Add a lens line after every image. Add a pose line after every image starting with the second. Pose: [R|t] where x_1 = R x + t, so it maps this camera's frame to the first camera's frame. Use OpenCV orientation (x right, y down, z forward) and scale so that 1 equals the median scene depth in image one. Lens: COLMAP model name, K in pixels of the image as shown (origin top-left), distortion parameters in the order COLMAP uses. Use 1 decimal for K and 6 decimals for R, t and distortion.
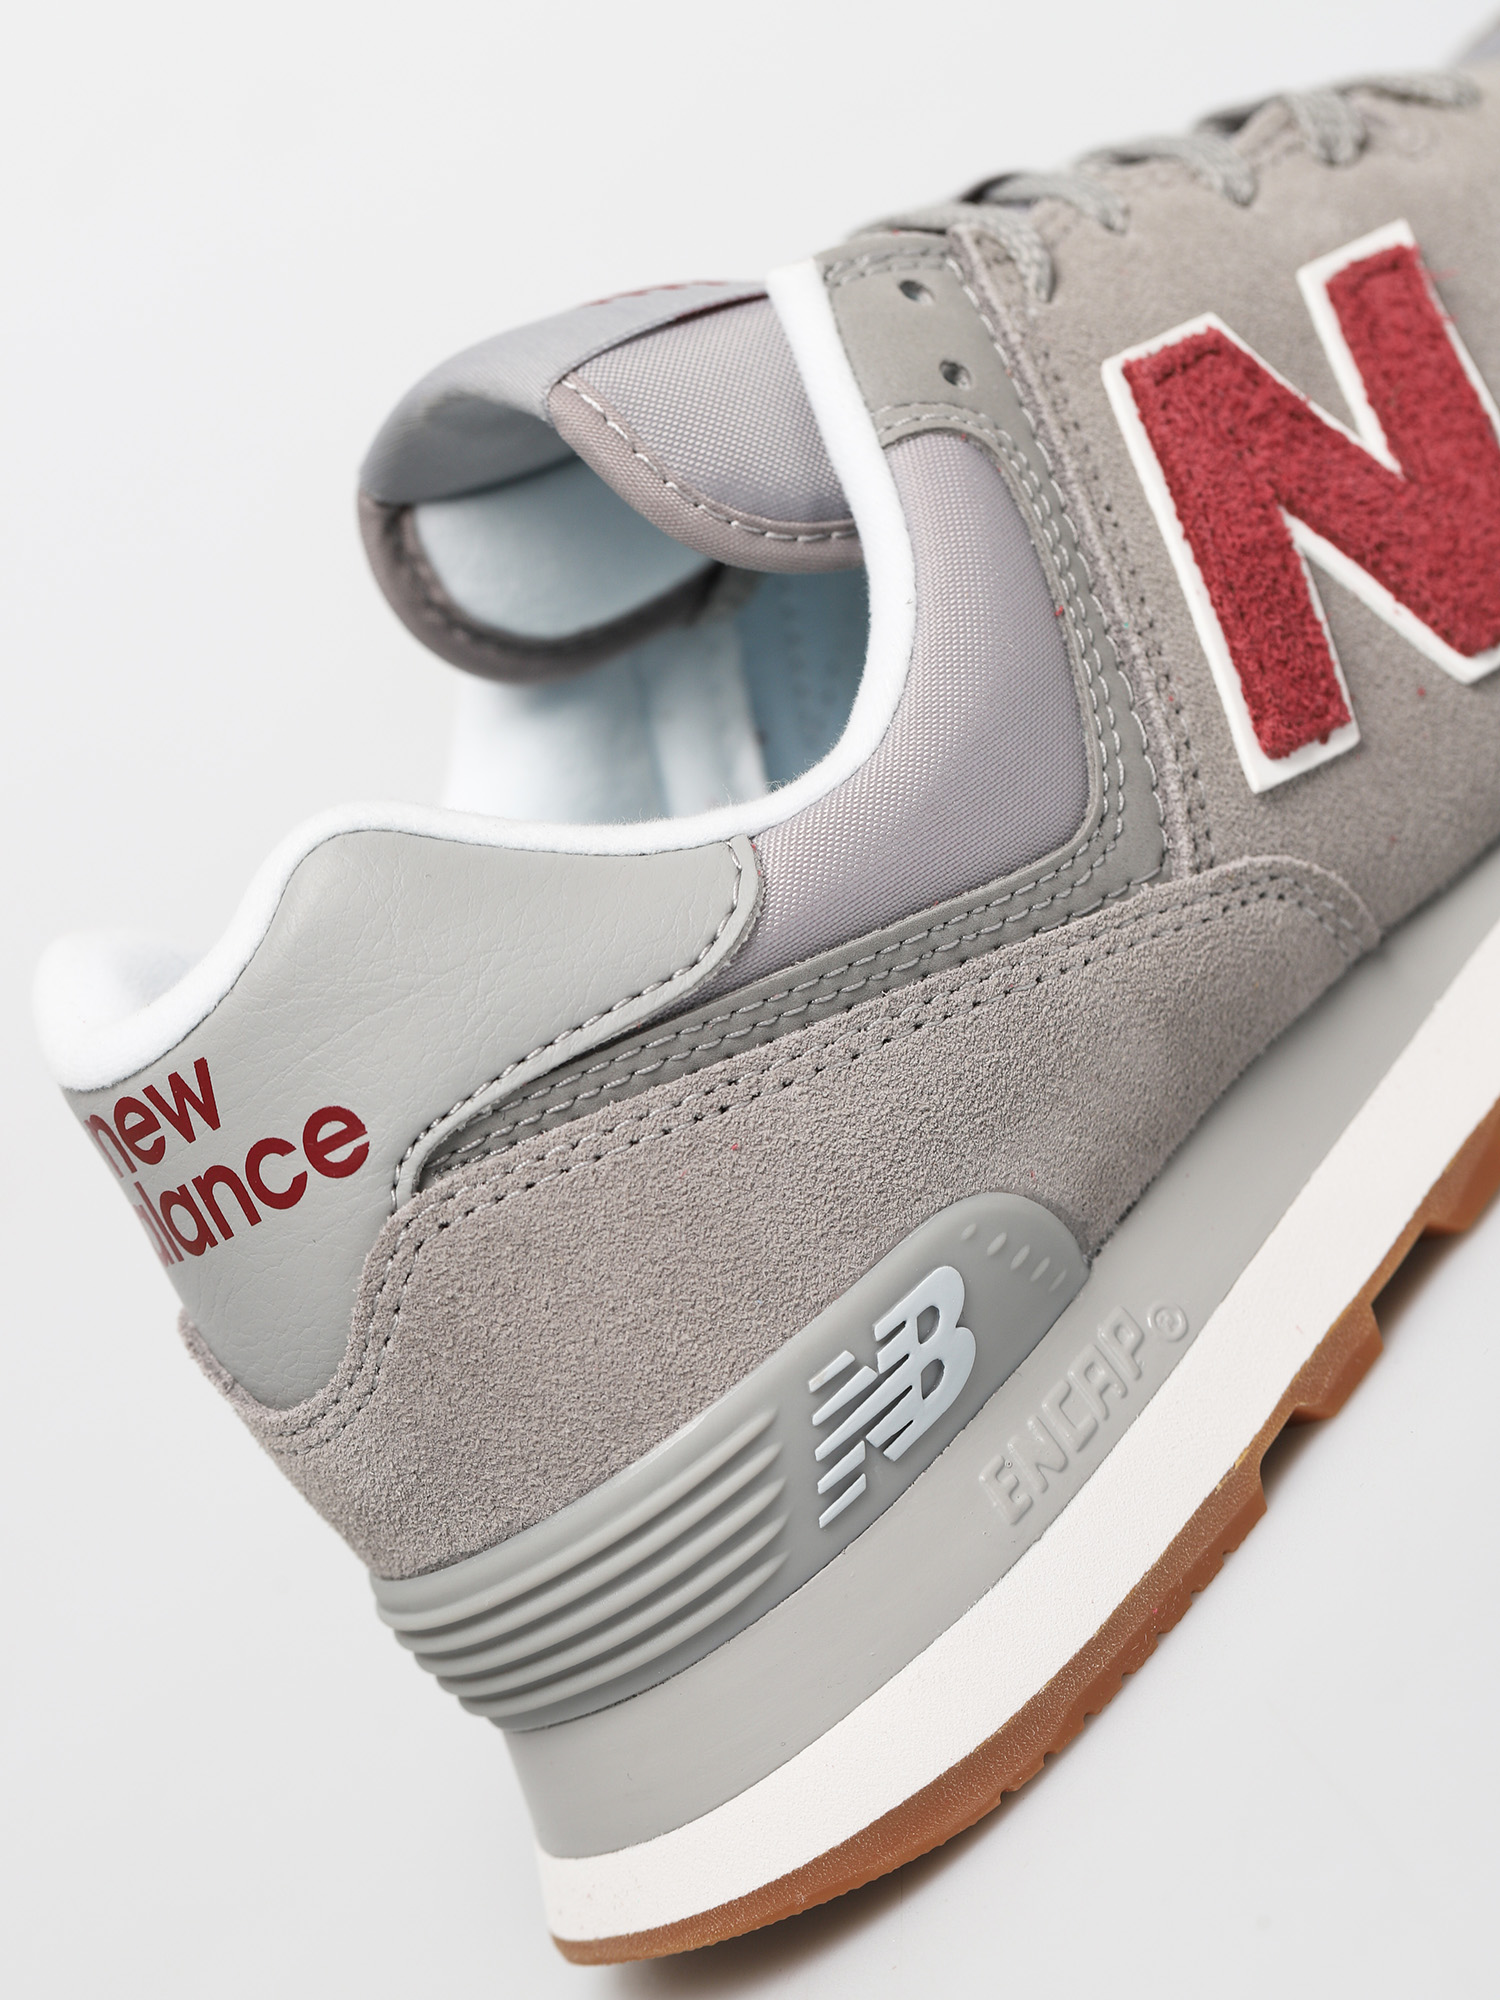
lens RADIAL K [[6437.9, 0, 750.0], [0, 6437.9, 1000.0], [0, 0, 1]] dist [0.509975, -0.817116]
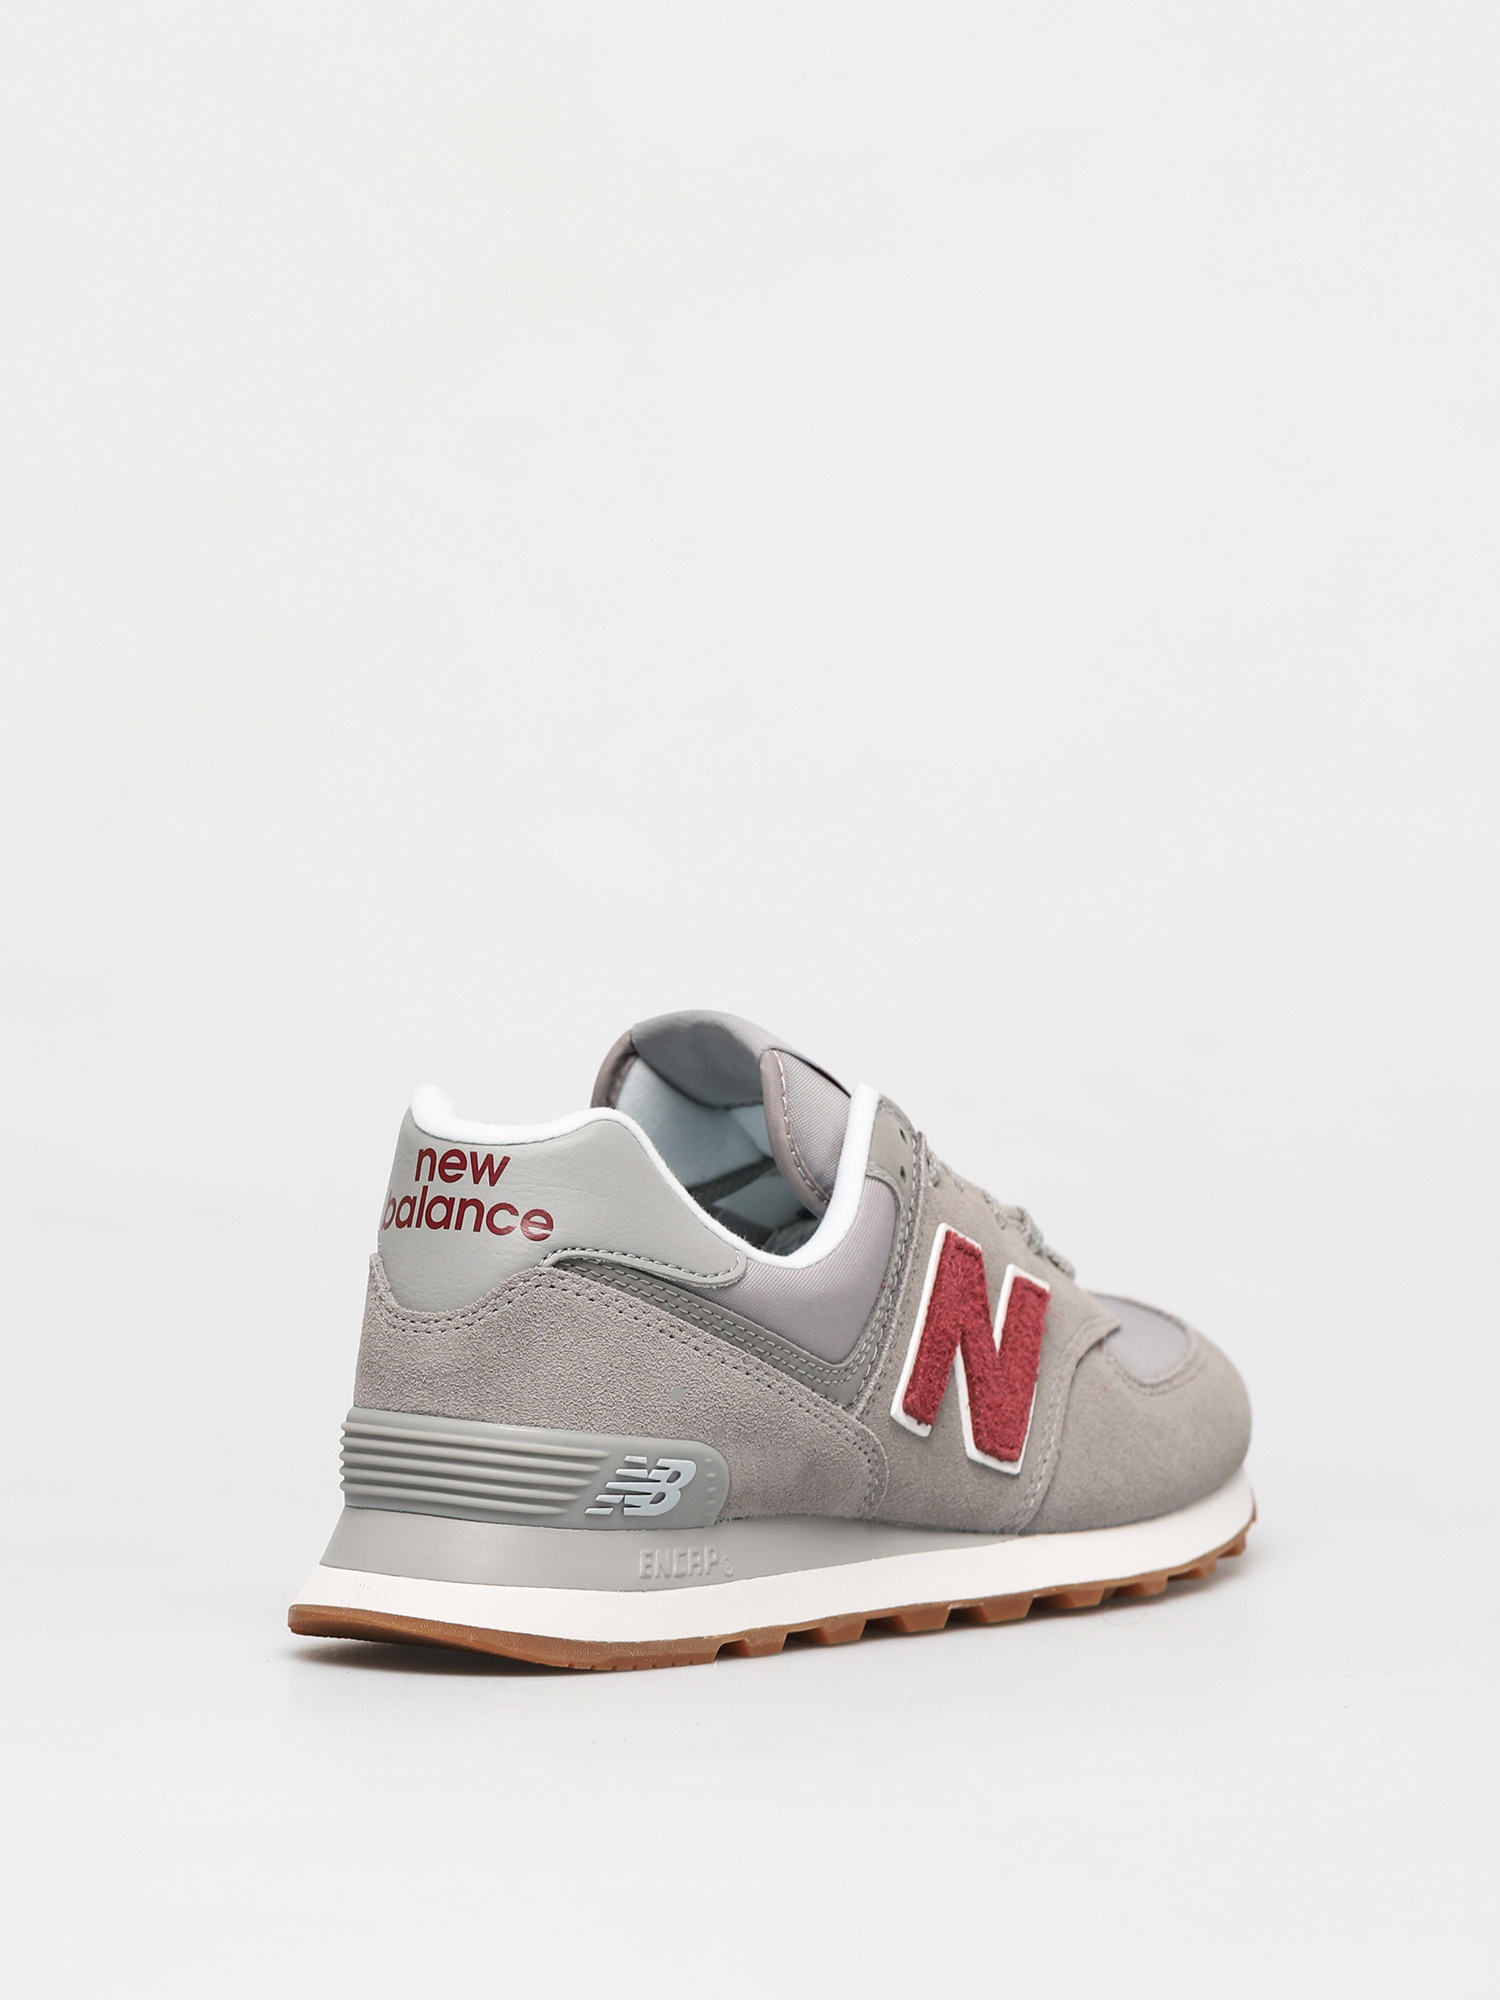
lens RADIAL K [[6437.9, 0, 750.0], [0, 6437.9, 1000.0], [0, 0, 1]] dist [0.509975, -0.817116]
pose [[0.730654, 0.670794, 0.127196, -0.323776], [-0.610144, 0.725127, -0.319241, 0.587938], [-0.306379, 0.155647, 0.939099, -1.011982]]
